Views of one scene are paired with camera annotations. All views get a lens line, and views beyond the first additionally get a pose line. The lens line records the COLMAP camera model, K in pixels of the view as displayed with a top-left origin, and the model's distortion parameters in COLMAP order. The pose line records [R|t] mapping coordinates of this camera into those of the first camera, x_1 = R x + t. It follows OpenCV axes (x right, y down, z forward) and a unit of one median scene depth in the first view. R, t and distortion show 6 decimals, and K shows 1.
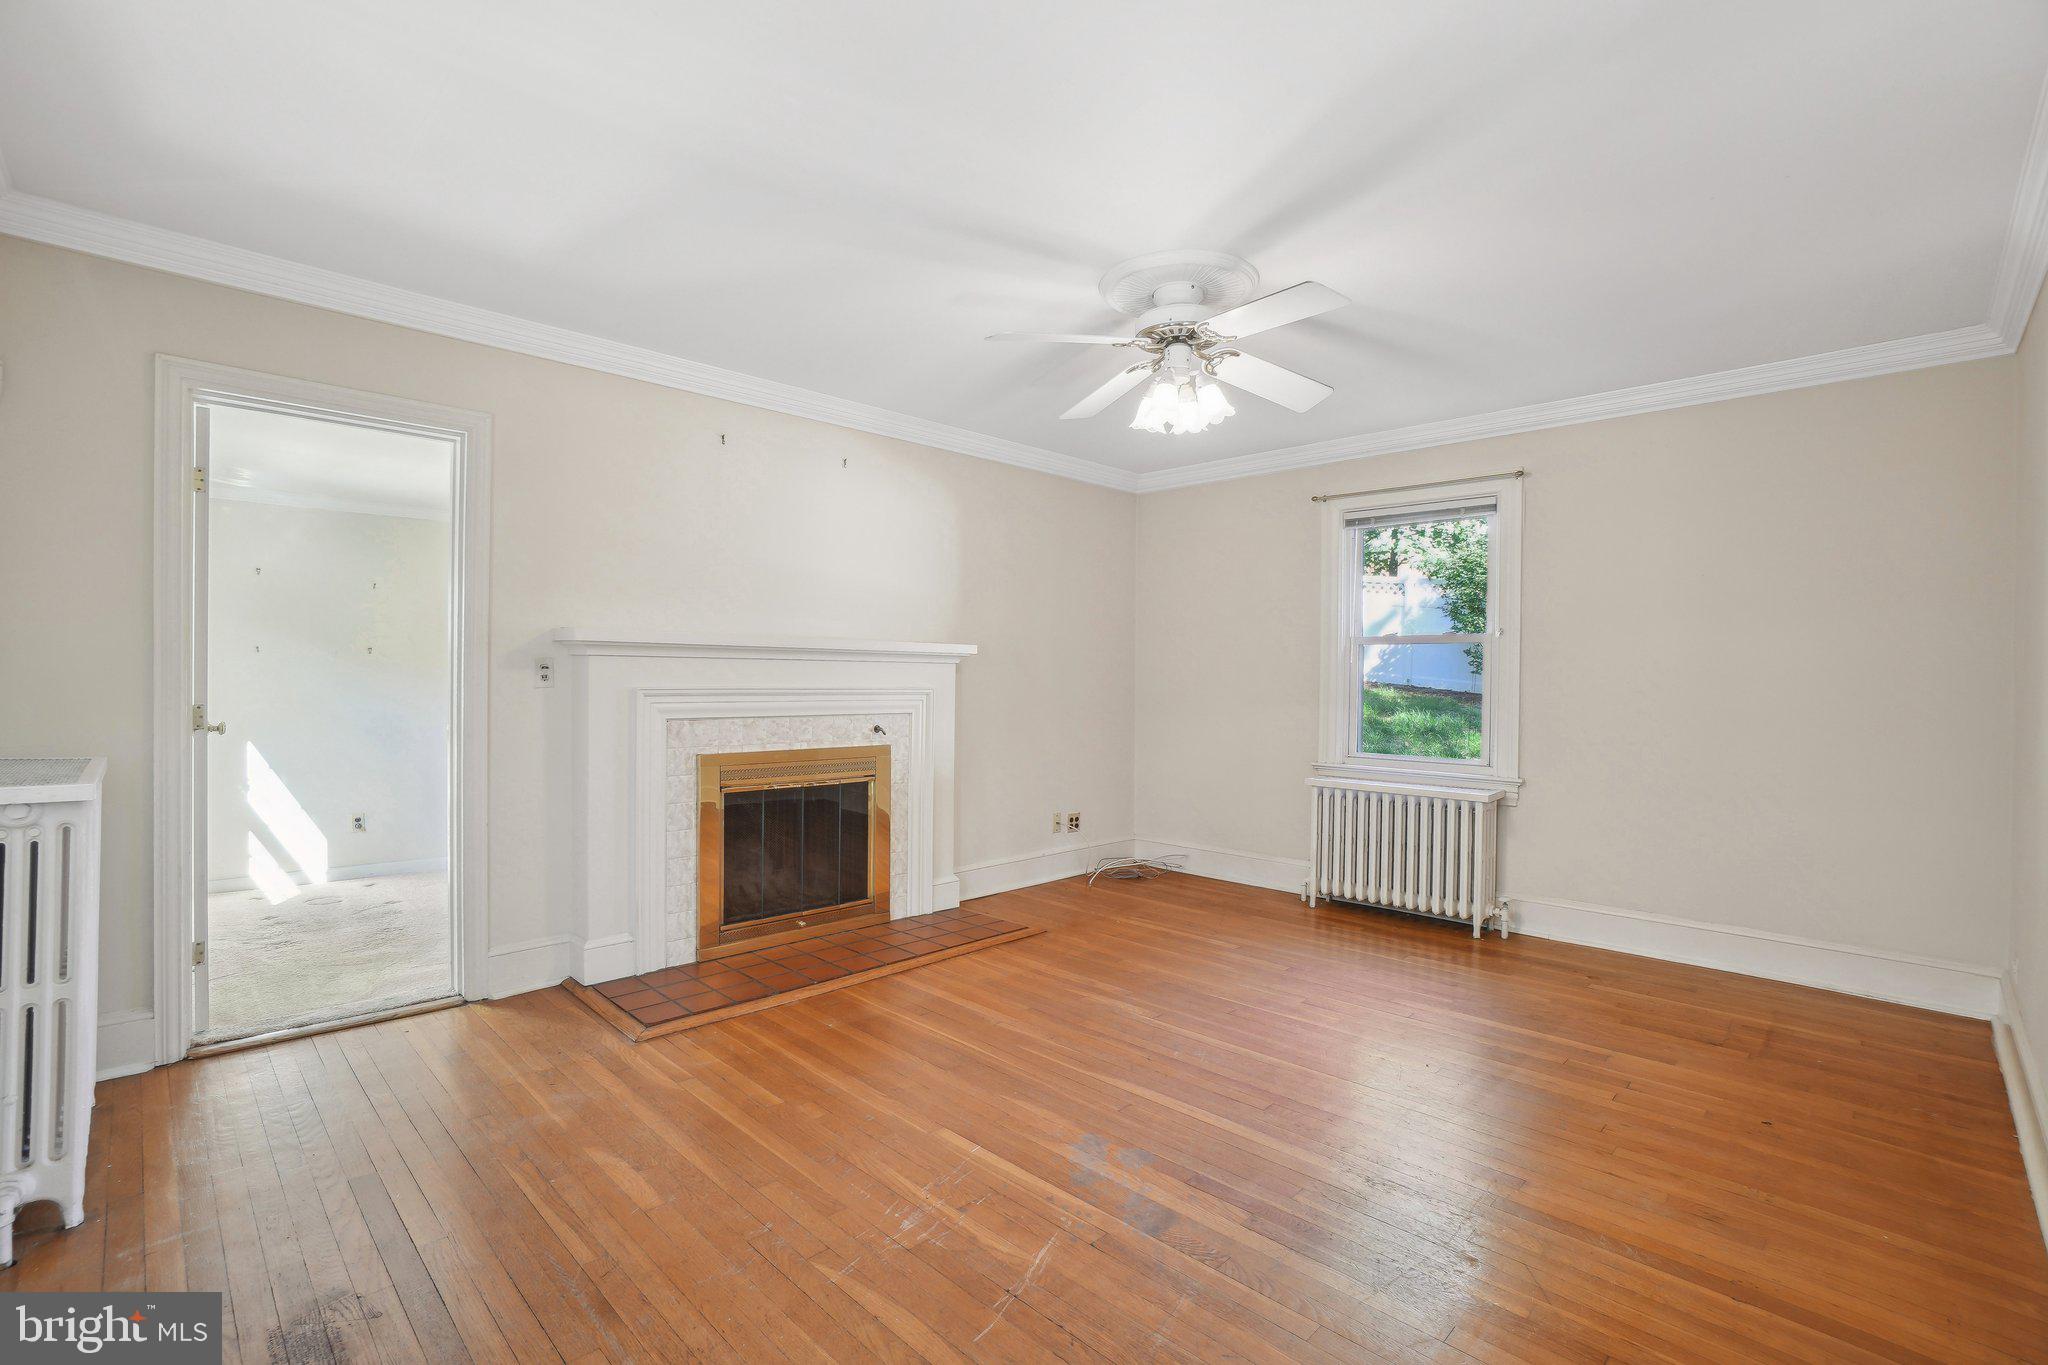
lens RADIAL K [[935.7, 0, 986.6], [0, 935.7, 688.3], [0, 0, 1]] dist [-0.067362, 0.024541]
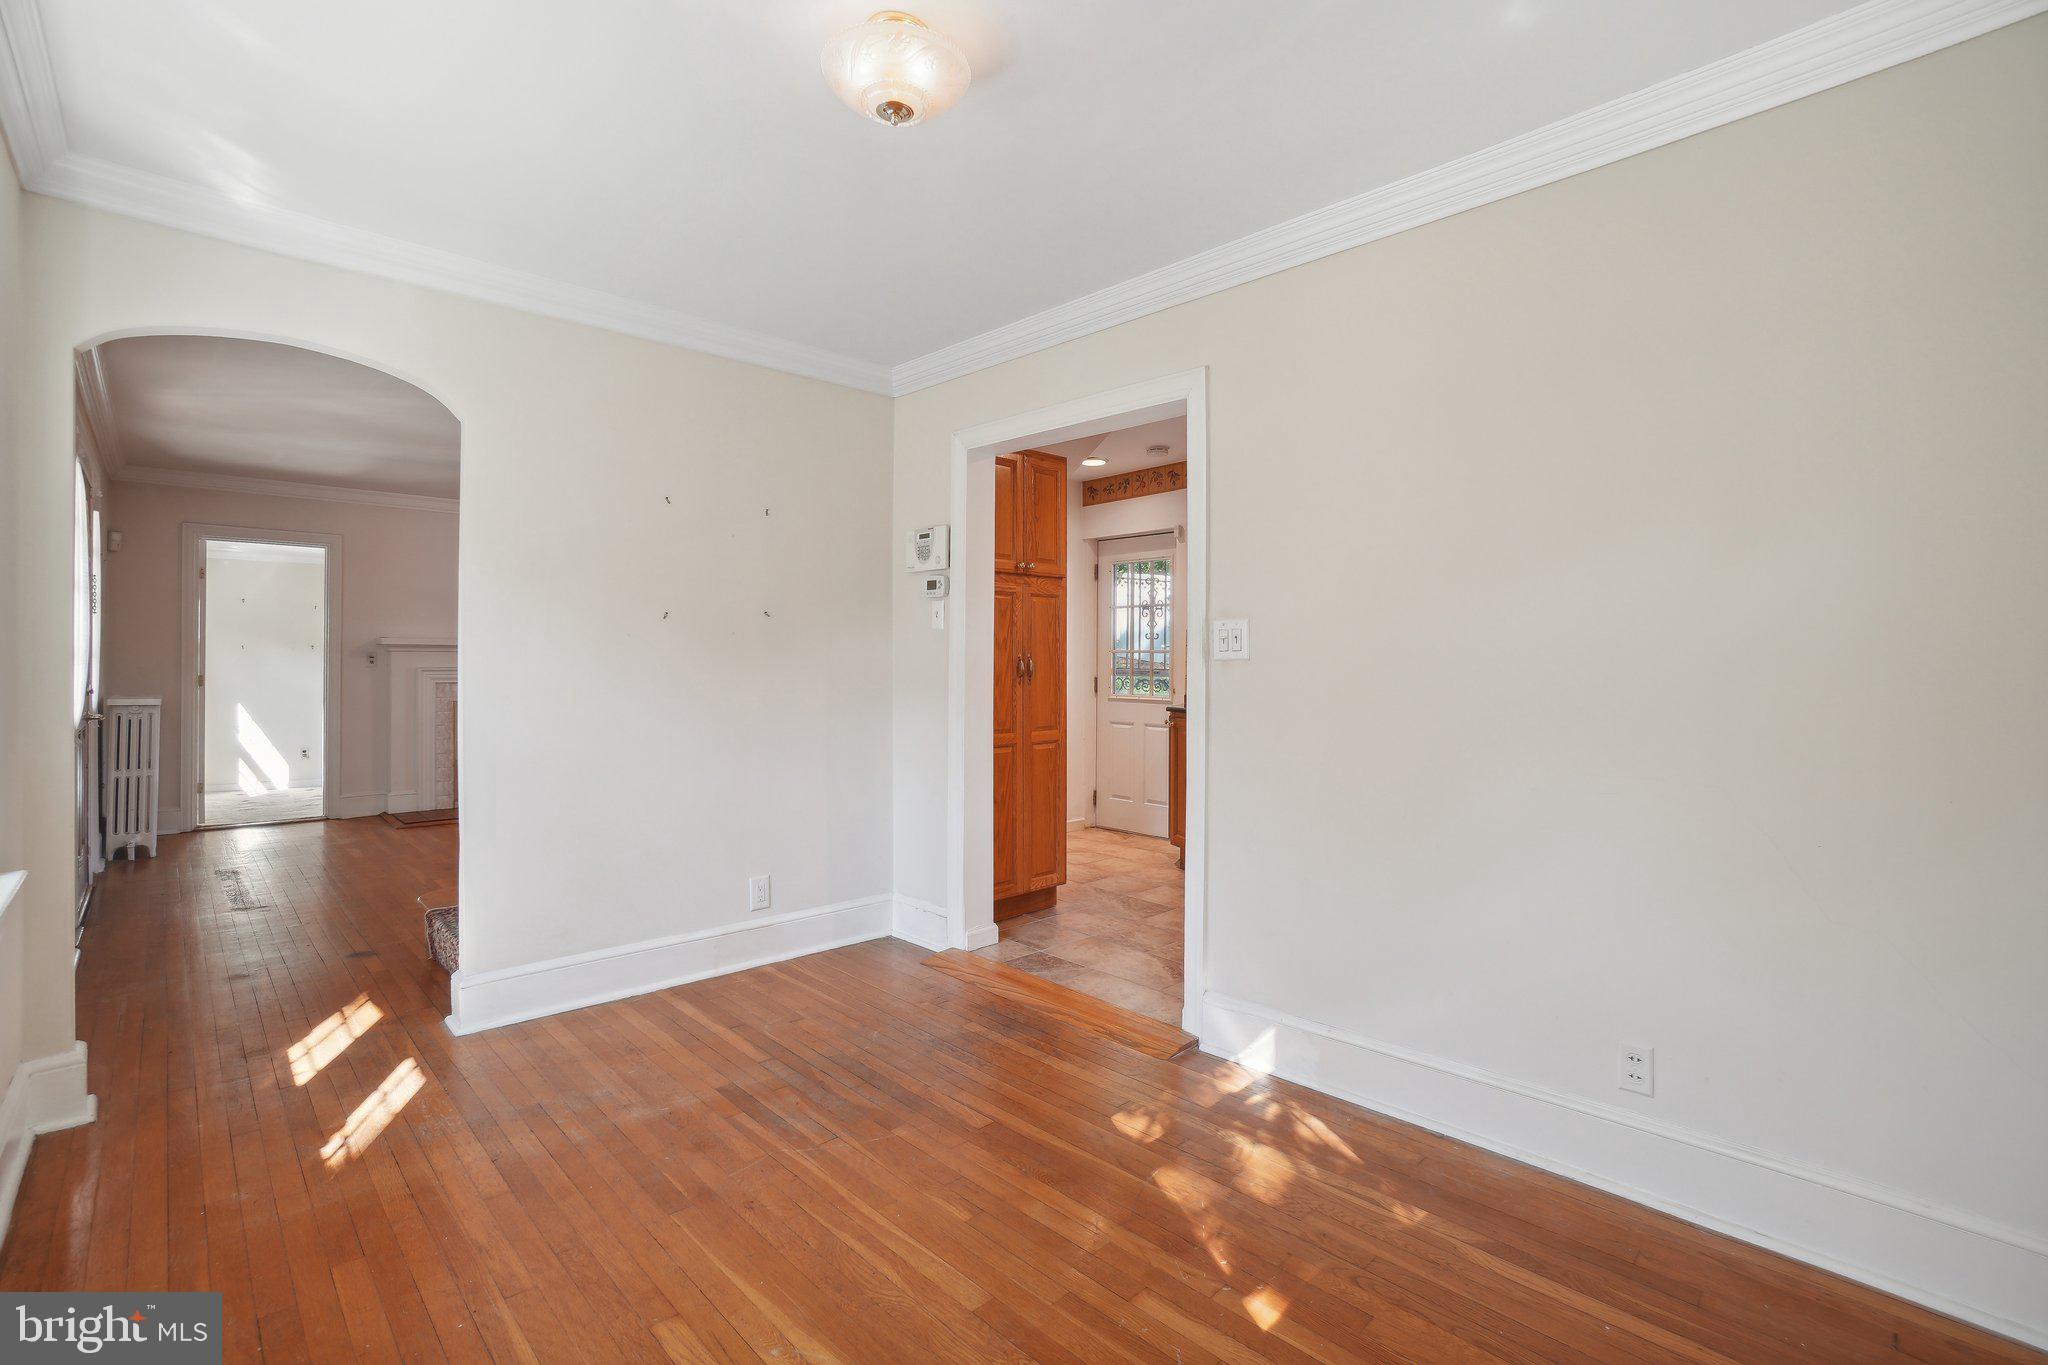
lens RADIAL K [[907.4, 0, 967.7], [0, 907.4, 660.0], [0, 0, 1]] dist [-0.031435, 0.000276]
pose [[0.999681, -0.007761, -0.024052, 0.810321], [0.007434, 0.999880, -0.013625, 0.018332], [0.024155, 0.013442, 0.999618, -0.864145]]
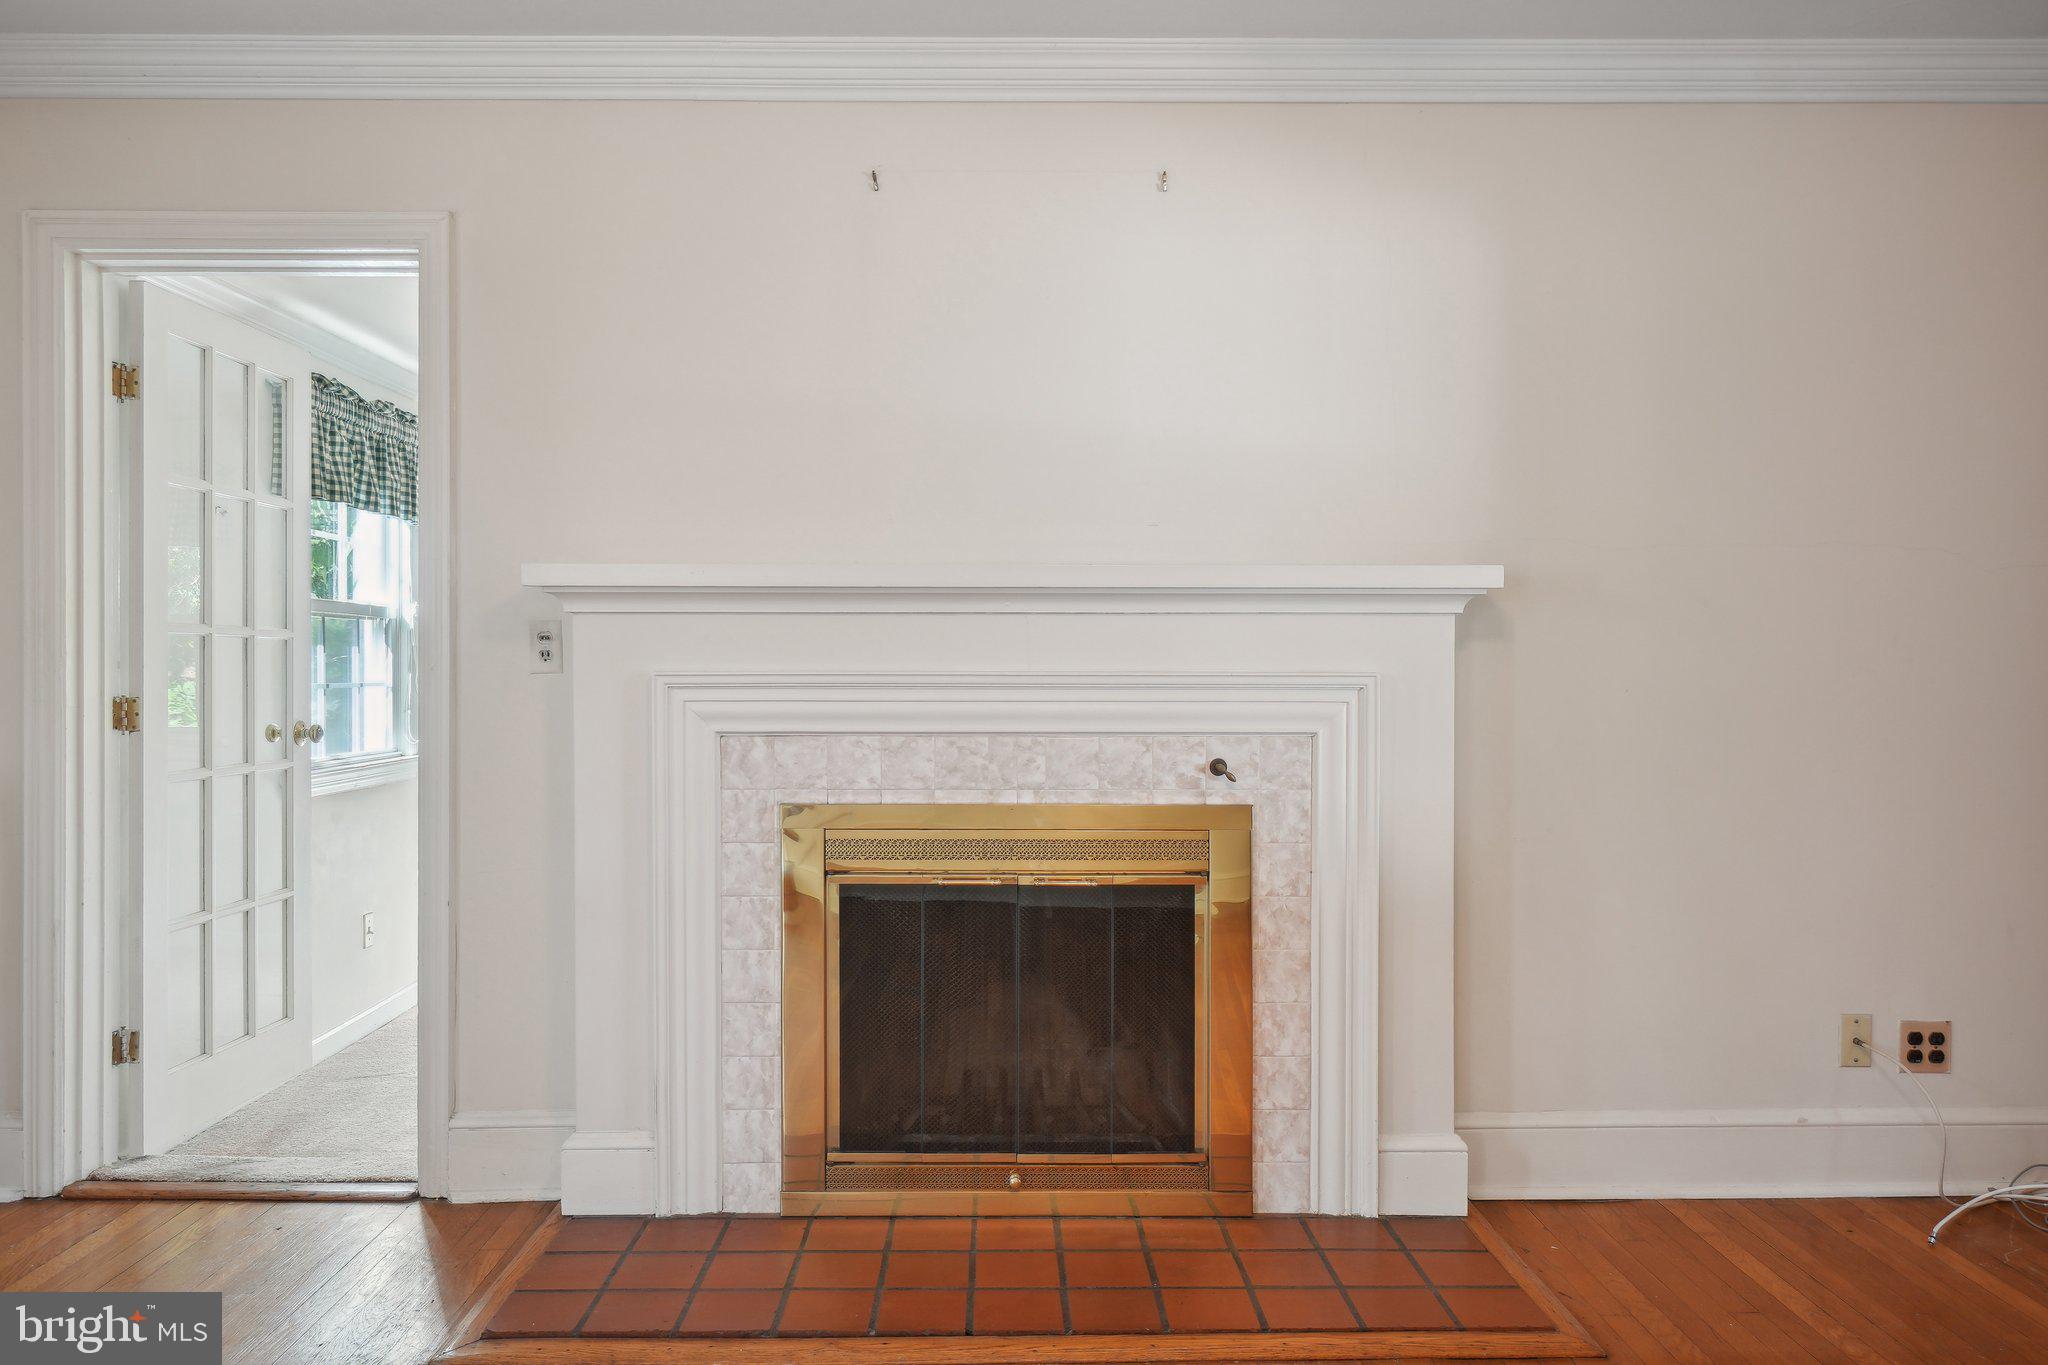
lens RADIAL K [[1436.0, 0, 990.2], [0, 1436.0, 677.0], [0, 0, 1]] dist [-0.002740, -0.007711]
pose [[0.724805, -0.006160, -0.688926, 0.302038], [-0.001995, 0.999937, -0.011039, 0.009939], [0.688951, 0.009375, 0.724747, 0.488446]]
